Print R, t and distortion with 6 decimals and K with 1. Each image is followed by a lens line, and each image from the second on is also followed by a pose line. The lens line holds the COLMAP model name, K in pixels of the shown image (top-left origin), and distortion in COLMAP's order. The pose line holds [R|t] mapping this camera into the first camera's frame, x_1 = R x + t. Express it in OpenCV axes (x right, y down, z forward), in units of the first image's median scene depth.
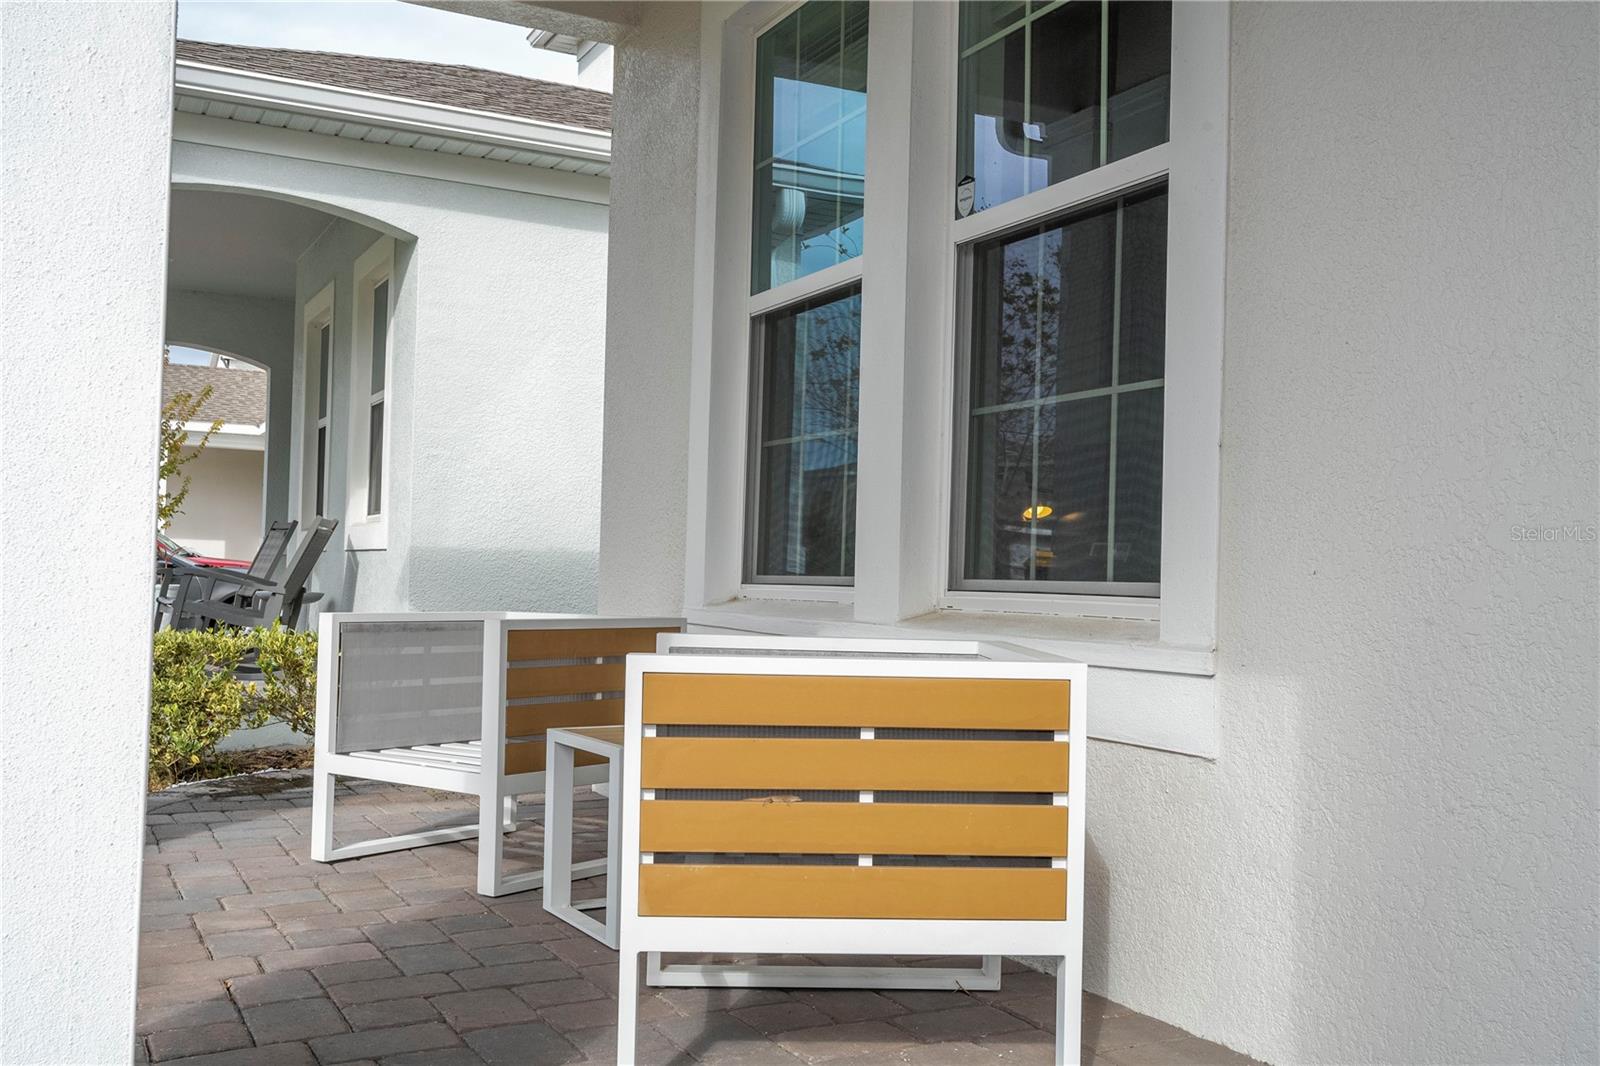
lens RADIAL K [[1474.9, 0, 800.0], [0, 1474.9, 533.0], [0, 0, 1]] dist [0.000586, 0.001356]
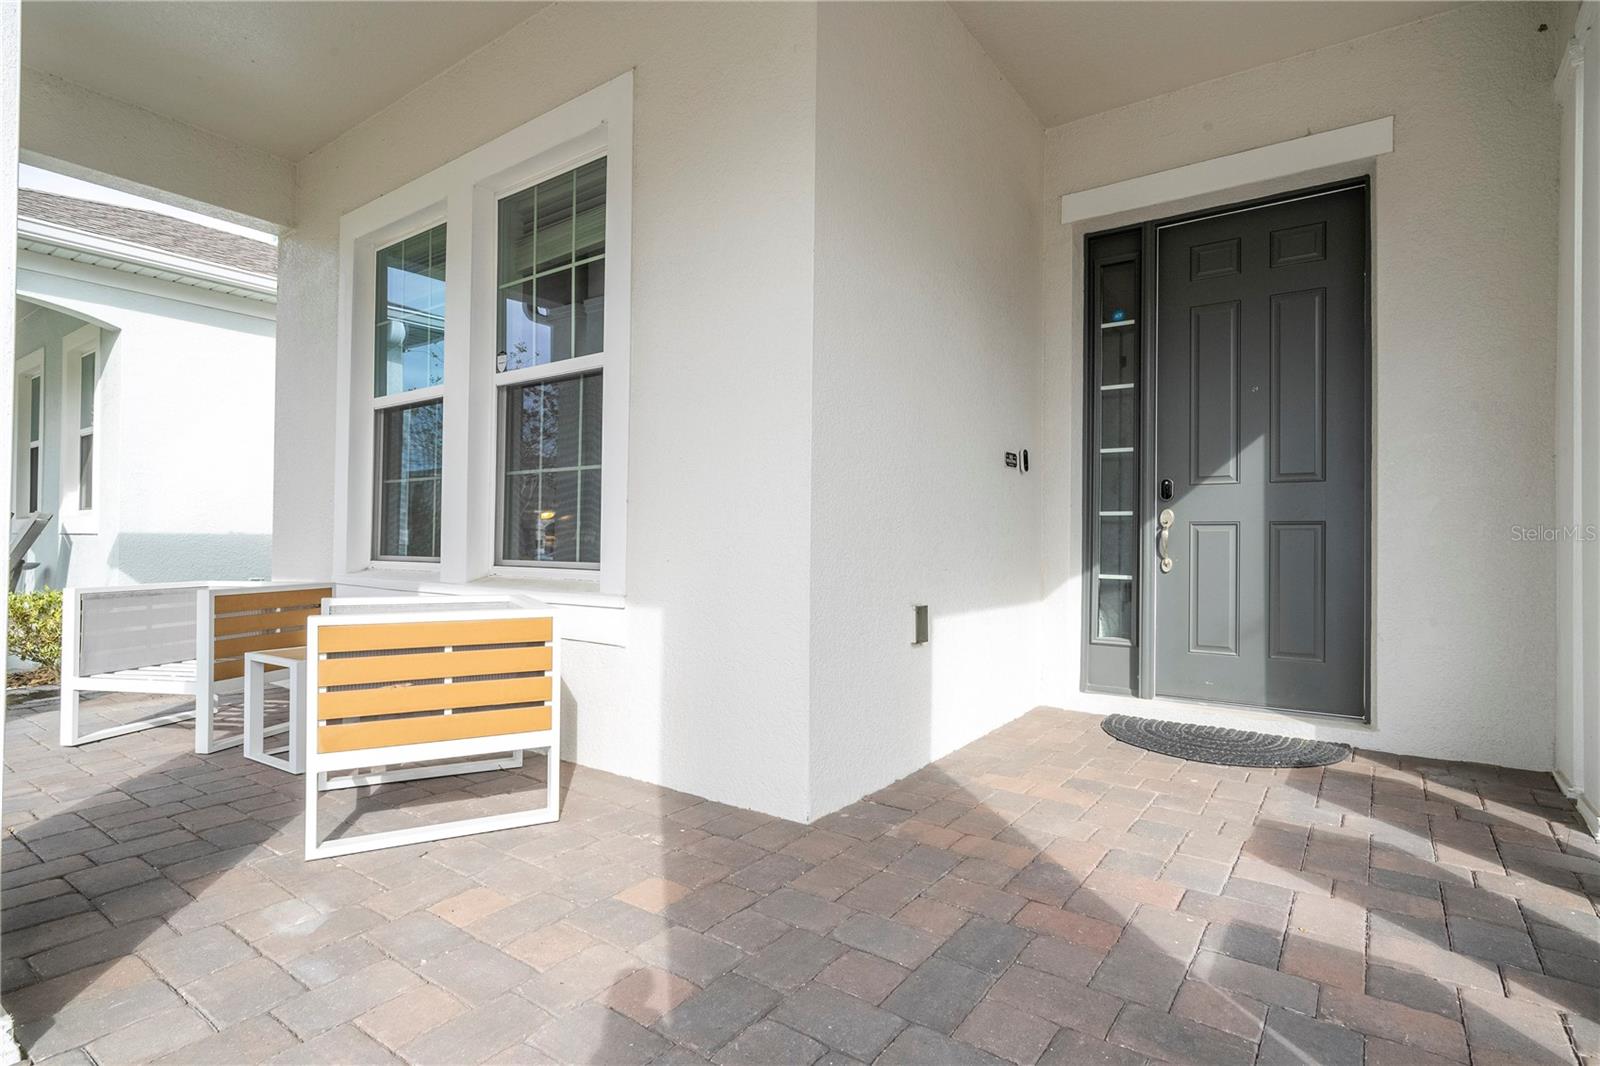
lens RADIAL K [[793.6, 0, 803.9], [0, 793.6, 540.4], [0, 0, 1]] dist [0.000069, 0.001493]
pose [[0.893244, -0.010852, 0.449441, -0.003738], [-0.004784, 0.999423, 0.033640, -0.030909], [-0.449546, -0.032199, 0.892676, -0.109629]]
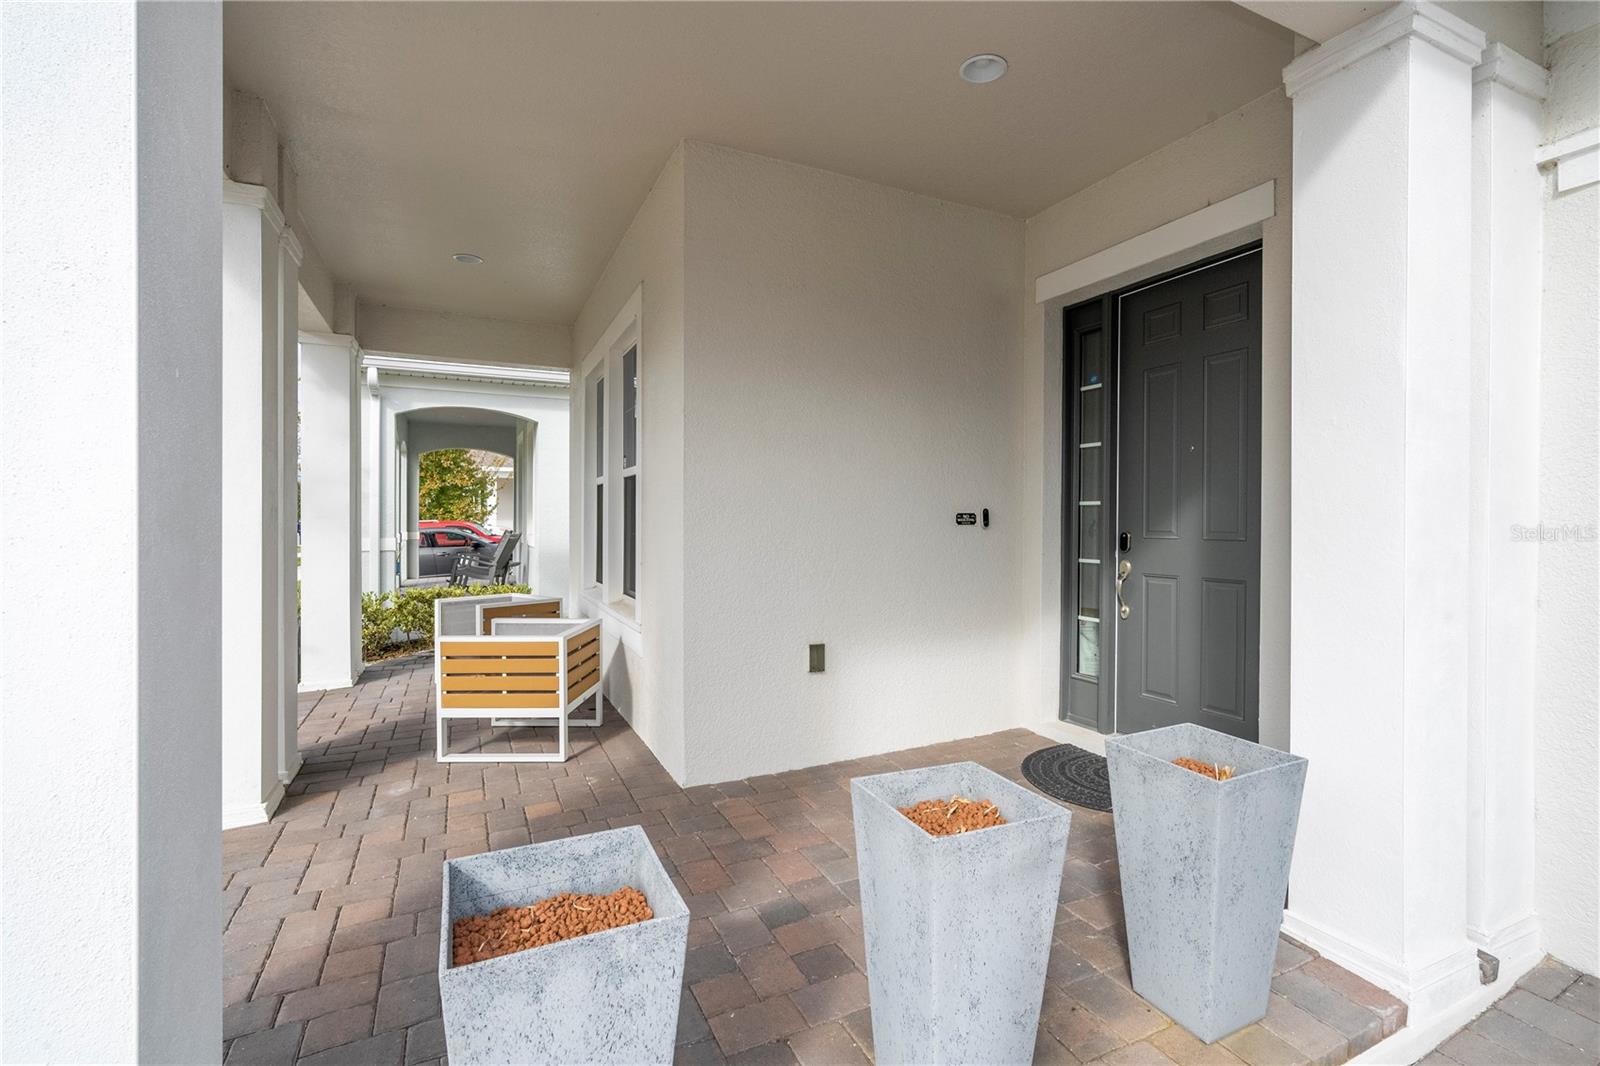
lens RADIAL K [[716.0, 0, 800.0], [0, 716.0, 533.0], [0, 0, 1]] dist [0.002219, -0.000104]
pose [[0.999185, -0.020981, -0.034470, 0.506709], [0.022390, 0.998908, 0.041000, -0.136373], [0.033572, -0.041739, 0.998564, -0.436574]]
